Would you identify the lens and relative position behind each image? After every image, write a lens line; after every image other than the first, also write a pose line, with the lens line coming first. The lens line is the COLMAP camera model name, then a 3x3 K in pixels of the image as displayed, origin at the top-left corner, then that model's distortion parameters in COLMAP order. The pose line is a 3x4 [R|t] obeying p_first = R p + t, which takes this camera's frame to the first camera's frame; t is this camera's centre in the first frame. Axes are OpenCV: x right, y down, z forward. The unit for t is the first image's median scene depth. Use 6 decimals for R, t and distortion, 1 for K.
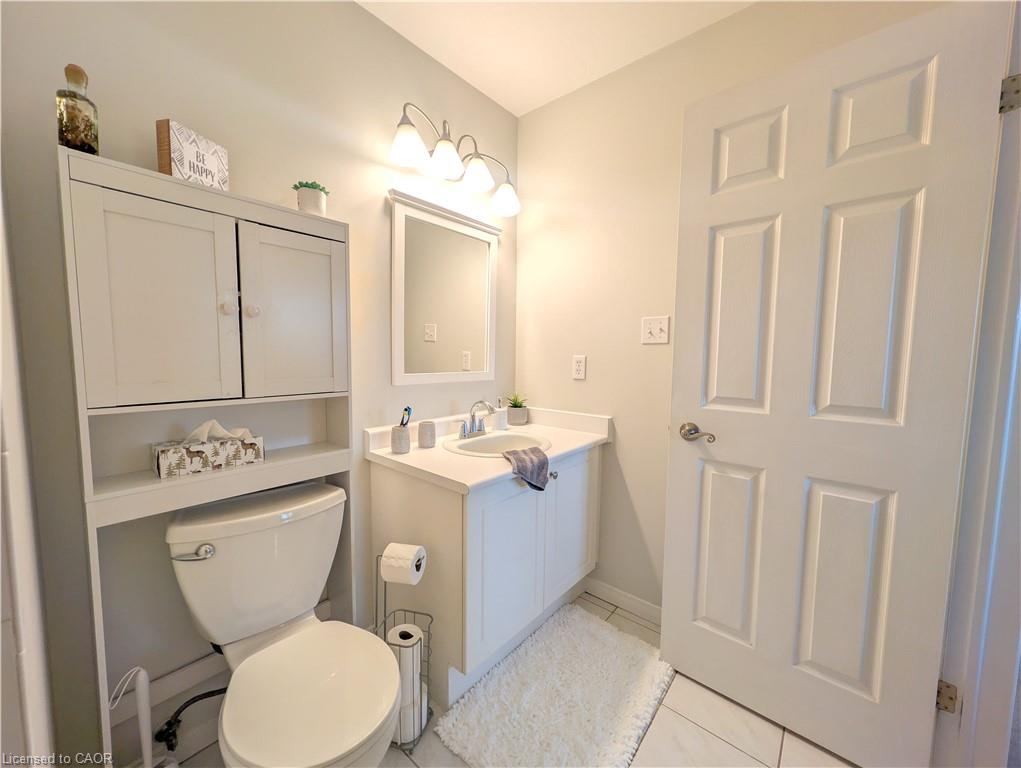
lens RADIAL K [[398.4, 0, 507.3], [0, 398.4, 380.7], [0, 0, 1]] dist [0.003758, -0.000367]
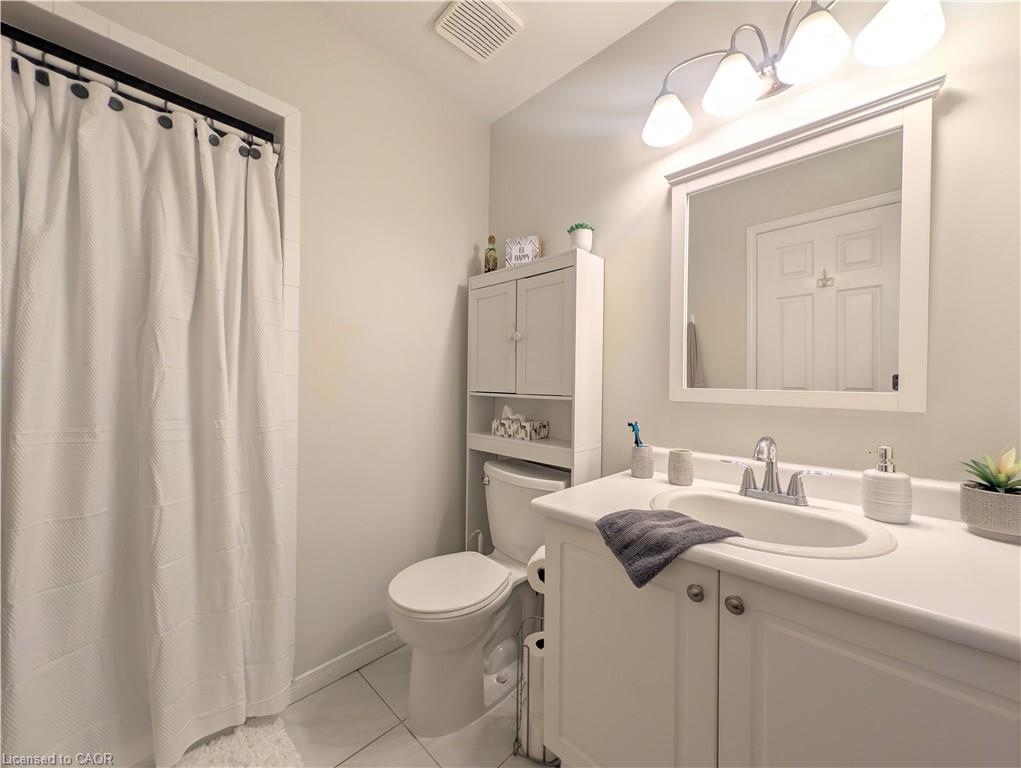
lens RADIAL K [[398.4, 0, 507.9], [0, 398.4, 383.3], [0, 0, 1]] dist [0.003758, -0.000367]
pose [[-0.086344, -0.021615, -0.996031, 0.830539], [-0.099087, 0.994994, -0.013003, 0.026319], [0.991326, 0.097571, -0.088054, 1.060446]]
